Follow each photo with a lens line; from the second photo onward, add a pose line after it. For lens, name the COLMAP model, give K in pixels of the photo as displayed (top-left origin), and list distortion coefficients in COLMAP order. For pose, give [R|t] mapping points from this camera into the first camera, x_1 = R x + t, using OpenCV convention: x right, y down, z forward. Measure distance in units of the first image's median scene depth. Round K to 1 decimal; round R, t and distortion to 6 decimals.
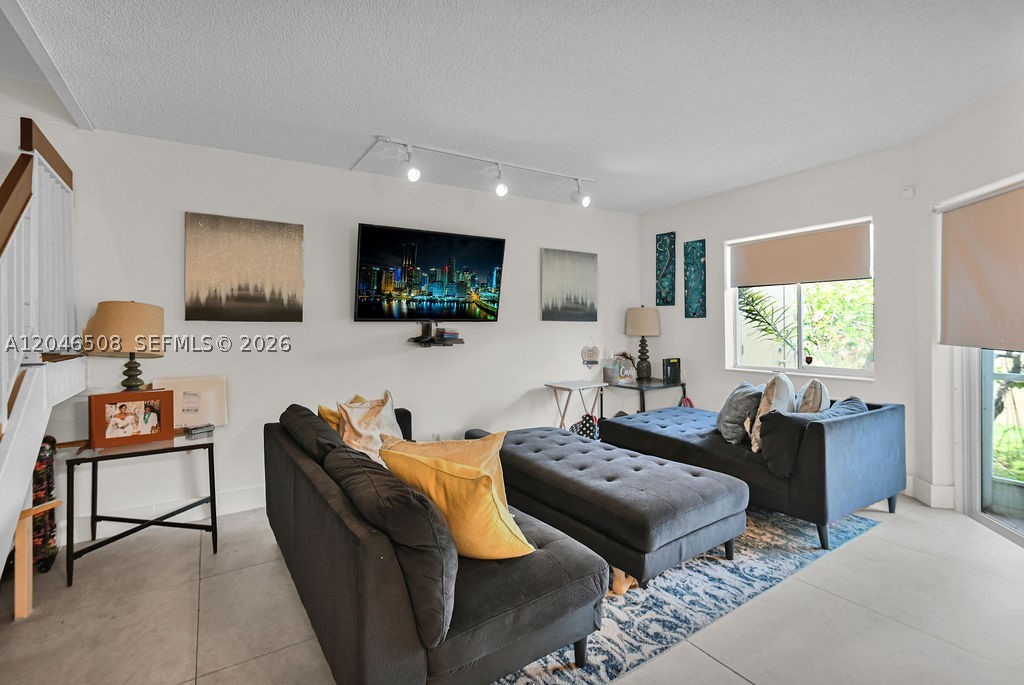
lens RADIAL K [[482.6, 0, 513.5], [0, 482.6, 331.0], [0, 0, 1]] dist [0.003112, -0.000476]
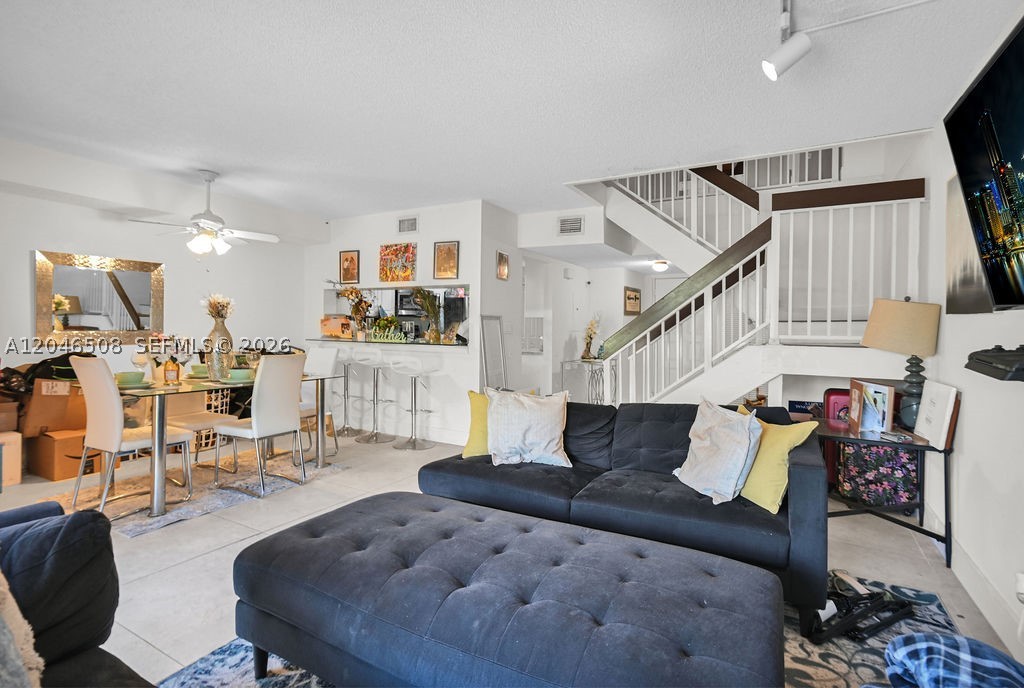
lens RADIAL K [[482.6, 0, 518.4], [0, 482.6, 324.9], [0, 0, 1]] dist [0.003112, -0.000476]
pose [[-0.873278, 0.003765, -0.487208, 0.332285], [-0.003086, 0.999907, 0.013258, -0.011302], [0.487213, 0.013082, -0.873185, 1.257052]]
